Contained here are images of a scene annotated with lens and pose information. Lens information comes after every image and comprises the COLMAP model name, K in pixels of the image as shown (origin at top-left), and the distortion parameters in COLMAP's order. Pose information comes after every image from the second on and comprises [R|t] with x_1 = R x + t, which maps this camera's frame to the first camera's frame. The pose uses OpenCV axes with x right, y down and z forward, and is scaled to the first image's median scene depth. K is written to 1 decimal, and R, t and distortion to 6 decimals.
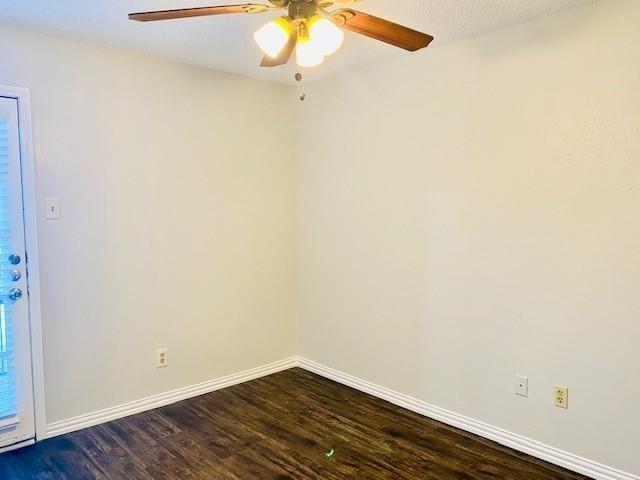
lens RADIAL K [[498.5, 0, 324.7], [0, 498.5, 240.8], [0, 0, 1]] dist [0.035481, -0.027835]
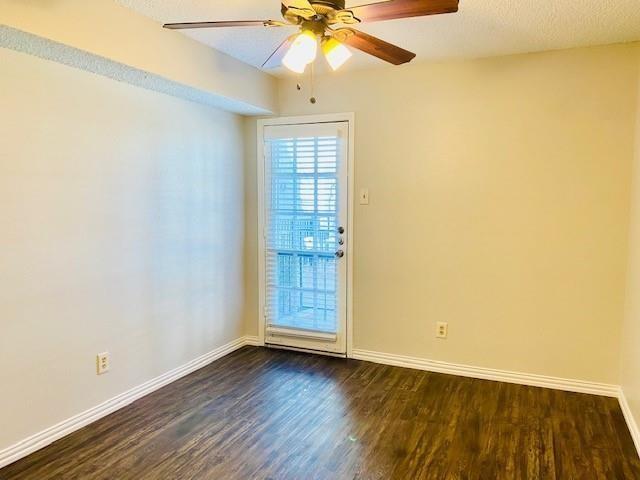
lens RADIAL K [[498.5, 0, 325.2], [0, 498.5, 240.5], [0, 0, 1]] dist [0.035481, -0.027835]
pose [[0.402821, 0.088177, -0.911021, 0.702603], [-0.073240, 0.995262, 0.063946, -0.023394], [0.912344, 0.040964, 0.407371, 0.363141]]
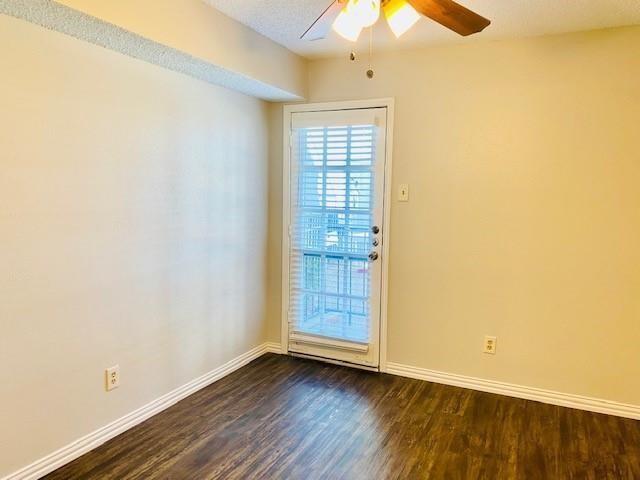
lens RADIAL K [[498.5, 0, 320.9], [0, 498.5, 240.5], [0, 0, 1]] dist [0.035481, -0.027835]
pose [[0.372815, 0.106514, -0.921772, 0.547113], [-0.086571, 0.993050, 0.079737, -0.027914], [0.923858, 0.050071, 0.379445, 0.368847]]
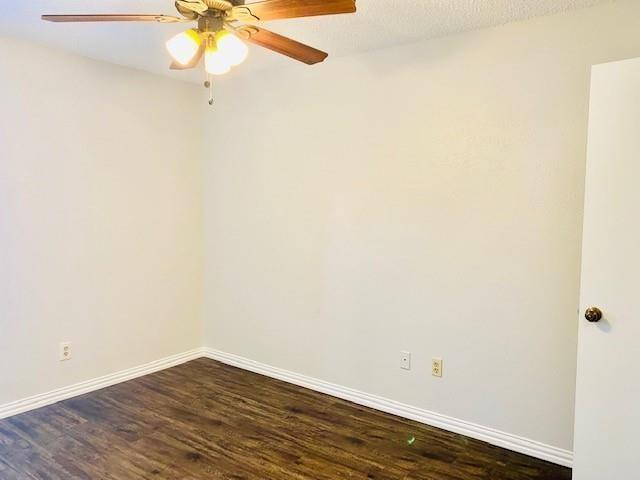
lens RADIAL K [[498.5, 0, 319.1], [0, 498.5, 241.1], [0, 0, 1]] dist [0.035481, -0.027835]
pose [[0.984812, -0.000190, 0.173626, -0.000833], [-0.000836, 0.999983, 0.005834, 0.009708], [-0.173624, -0.005891, 0.984794, -0.088909]]
